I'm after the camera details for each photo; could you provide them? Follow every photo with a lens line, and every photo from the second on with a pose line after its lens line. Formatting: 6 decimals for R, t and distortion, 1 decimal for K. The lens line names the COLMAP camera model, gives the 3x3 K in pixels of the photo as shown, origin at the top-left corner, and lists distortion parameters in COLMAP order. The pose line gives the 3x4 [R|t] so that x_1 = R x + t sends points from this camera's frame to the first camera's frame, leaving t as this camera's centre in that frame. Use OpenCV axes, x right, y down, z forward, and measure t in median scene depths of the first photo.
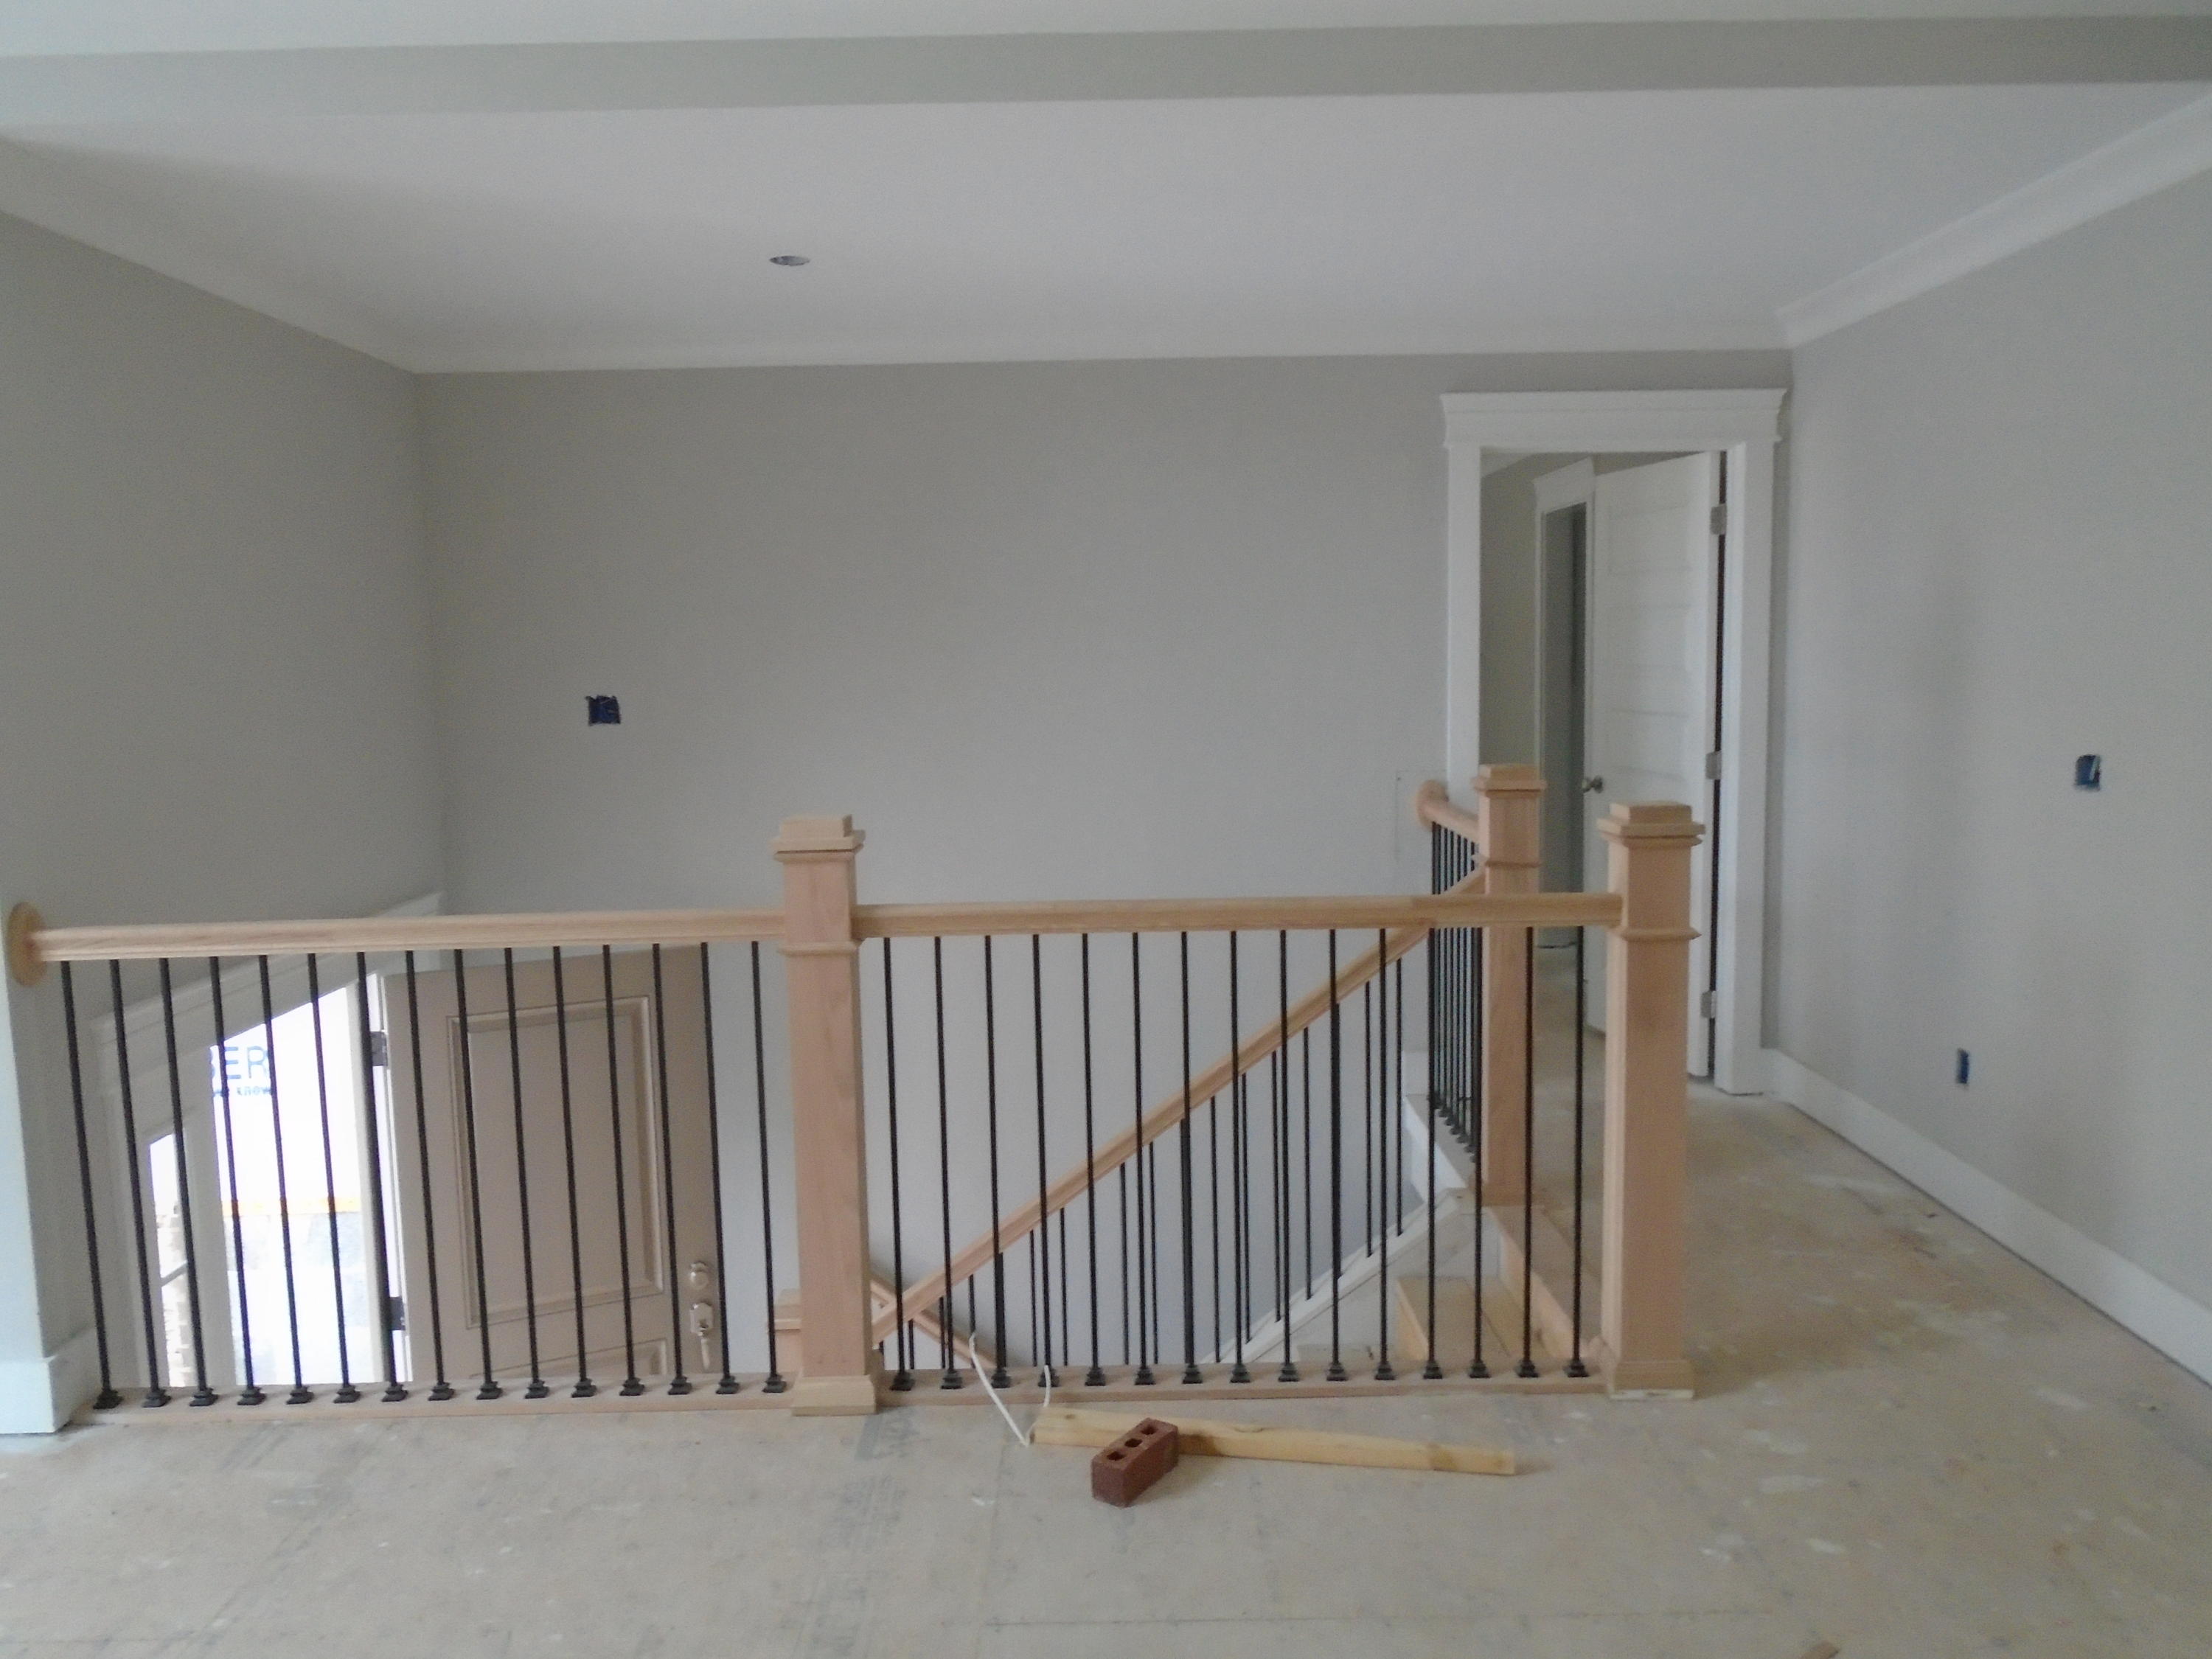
lens RADIAL K [[1660.2, 0, 1102.1], [0, 1660.2, 842.8], [0, 0, 1]] dist [-0.006382, -0.003438]
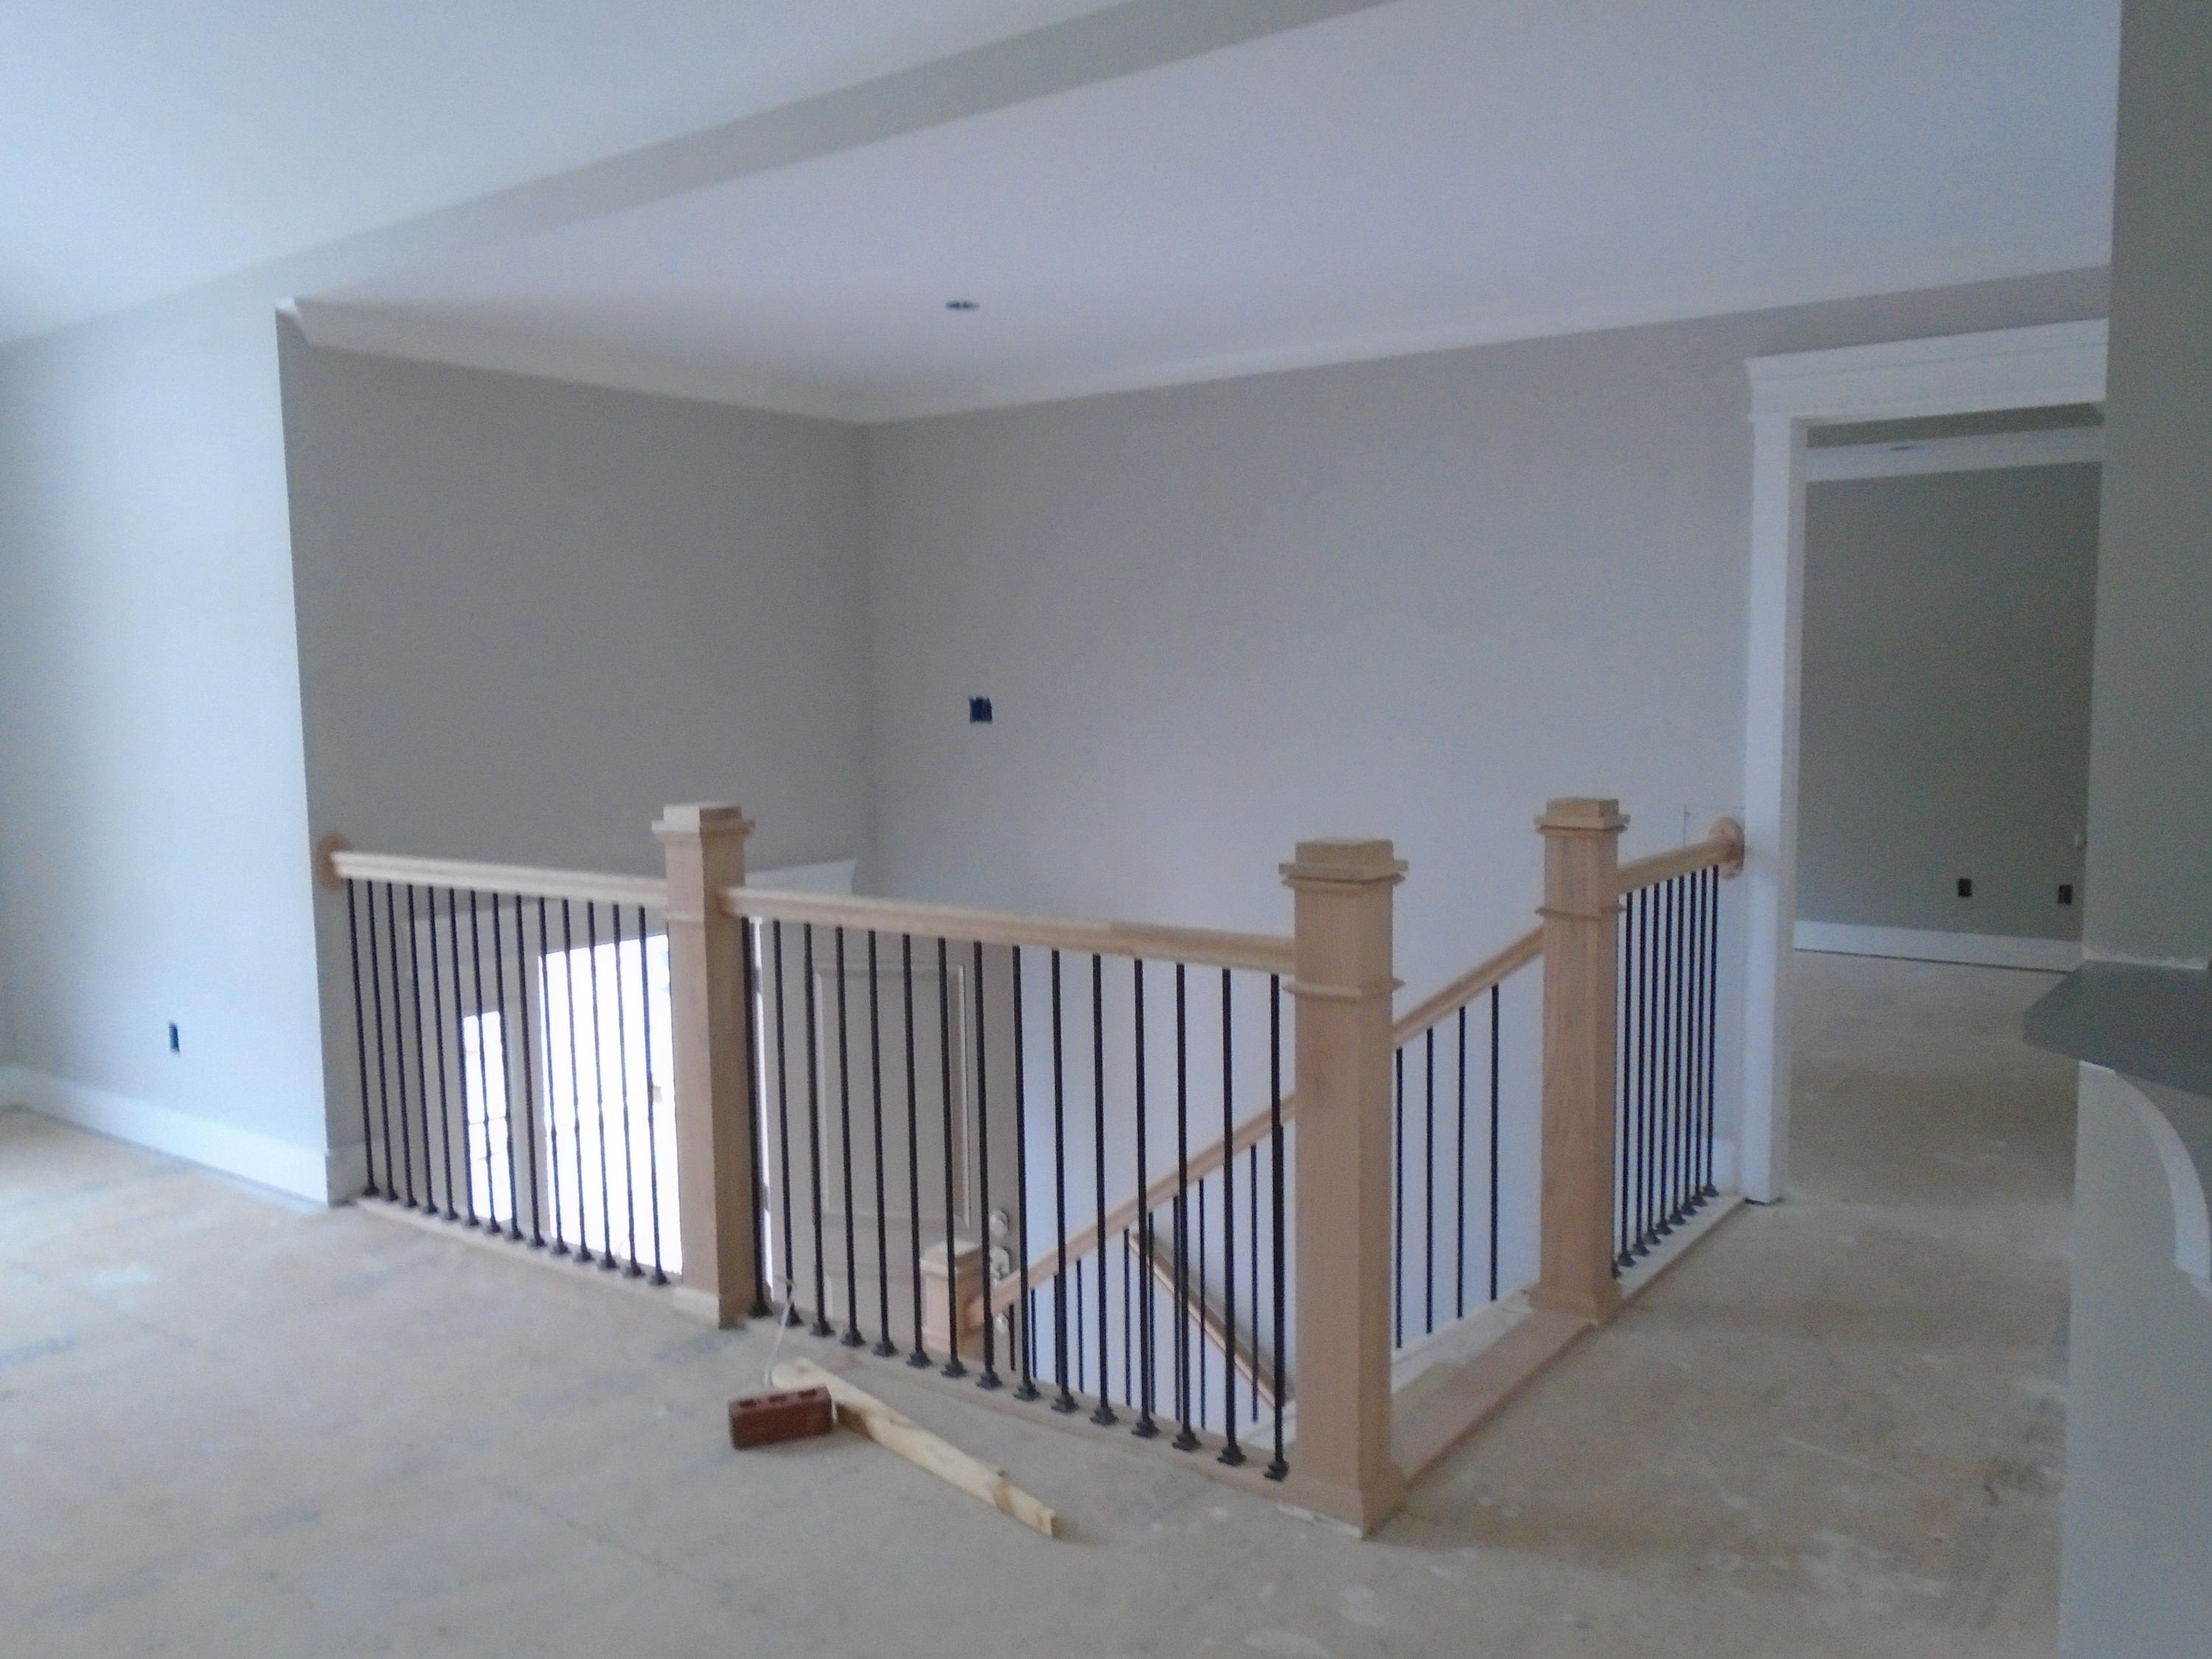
lens RADIAL K [[1705.8, 0, 1106.9], [0, 1705.8, 821.5], [0, 0, 1]] dist [-0.038089, 0.008760]
pose [[0.806642, 0.061698, -0.587811, 0.649006], [-0.071315, 0.997430, 0.006828, -0.027406], [0.586722, 0.036412, 0.808970, 0.175858]]
